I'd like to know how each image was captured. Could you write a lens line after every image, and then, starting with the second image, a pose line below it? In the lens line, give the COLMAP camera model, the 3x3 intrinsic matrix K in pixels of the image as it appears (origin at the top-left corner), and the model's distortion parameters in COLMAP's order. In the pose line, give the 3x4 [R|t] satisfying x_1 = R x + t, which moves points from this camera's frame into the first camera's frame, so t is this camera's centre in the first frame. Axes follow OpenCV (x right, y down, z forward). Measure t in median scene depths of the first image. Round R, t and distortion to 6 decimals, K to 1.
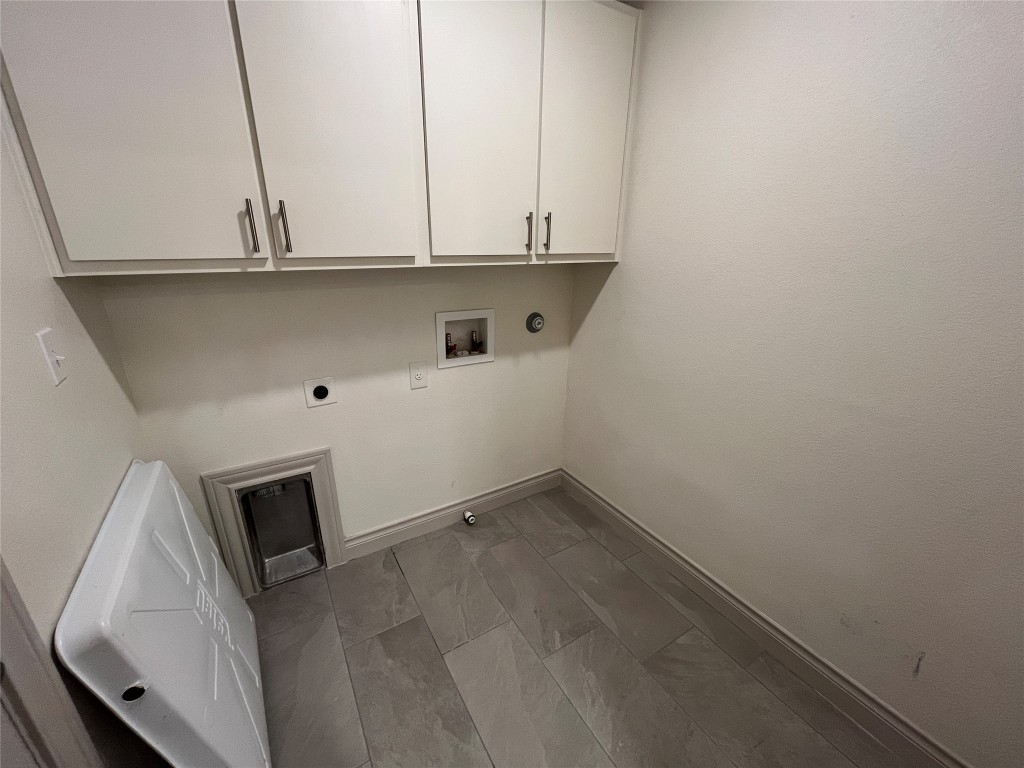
lens RADIAL K [[415.0, 0, 511.7], [0, 415.0, 382.3], [0, 0, 1]] dist [-0.001135, -0.000126]
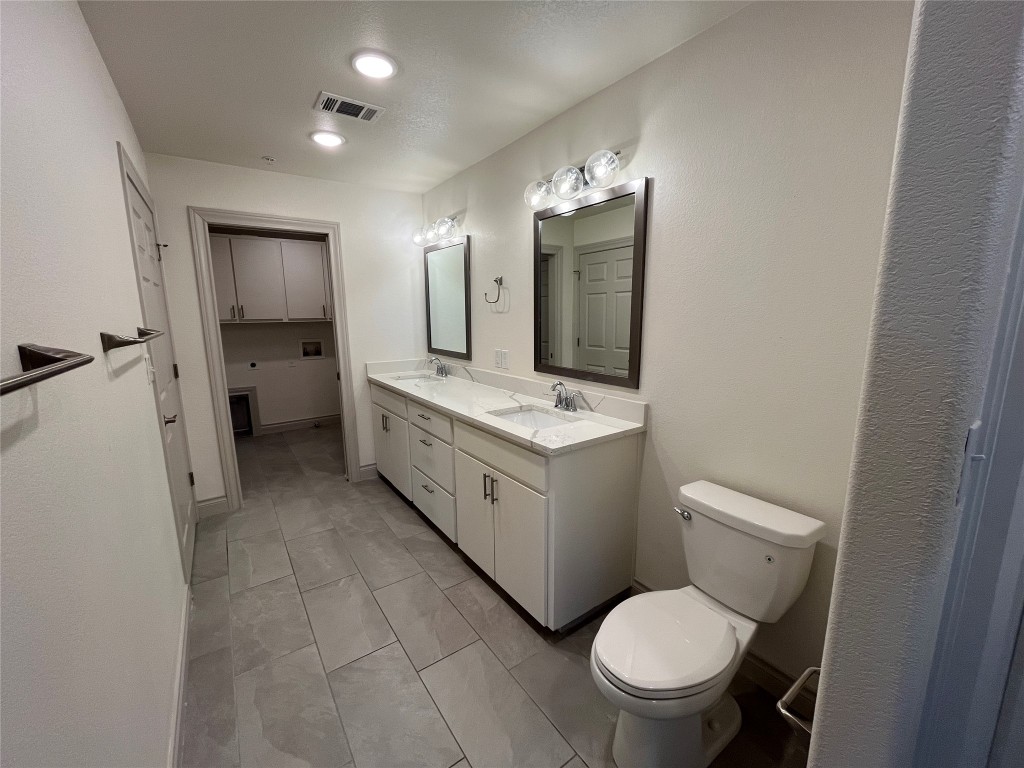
lens RADIAL K [[415.0, 0, 508.4], [0, 415.0, 386.1], [0, 0, 1]] dist [-0.001135, -0.000126]
pose [[0.997797, -0.028064, 0.060117, 1.141151], [0.037061, 0.987345, -0.154196, 0.681022], [-0.055029, 0.156084, 0.986210, -1.935871]]
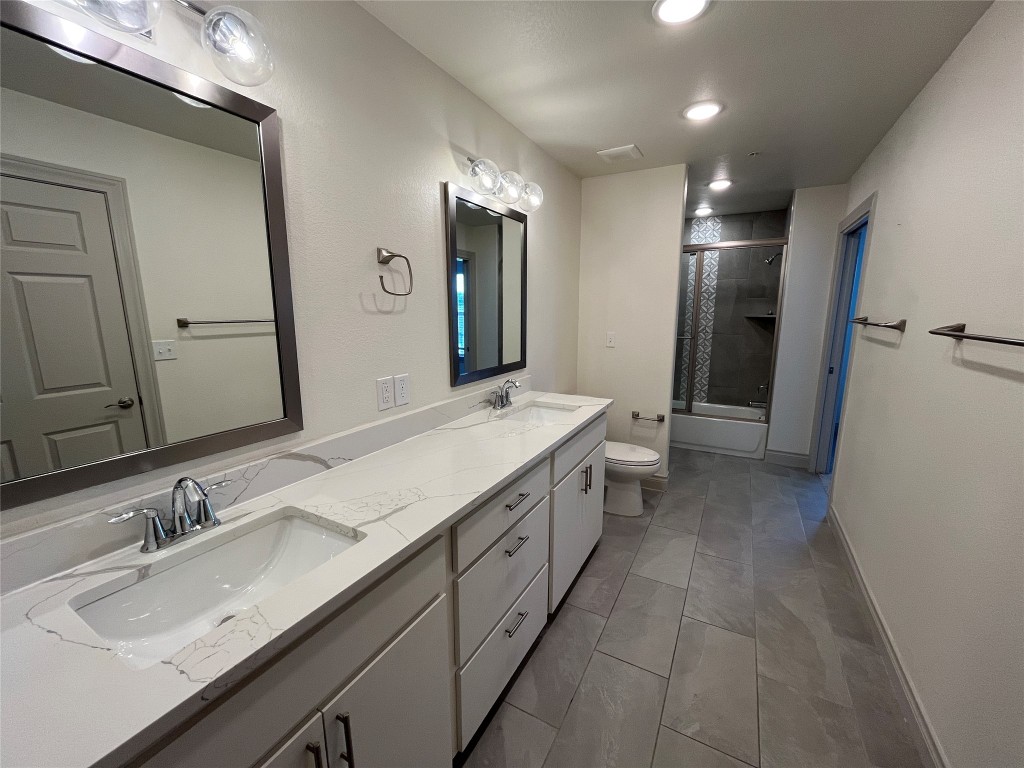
lens RADIAL K [[415.0, 0, 510.9], [0, 415.0, 385.2], [0, 0, 1]] dist [-0.001135, -0.000126]
pose [[-0.495293, -0.162479, 0.853396, -1.495521], [0.283825, 0.898180, 0.335731, -1.181243], [-0.821053, 0.408500, -0.398747, 3.346600]]
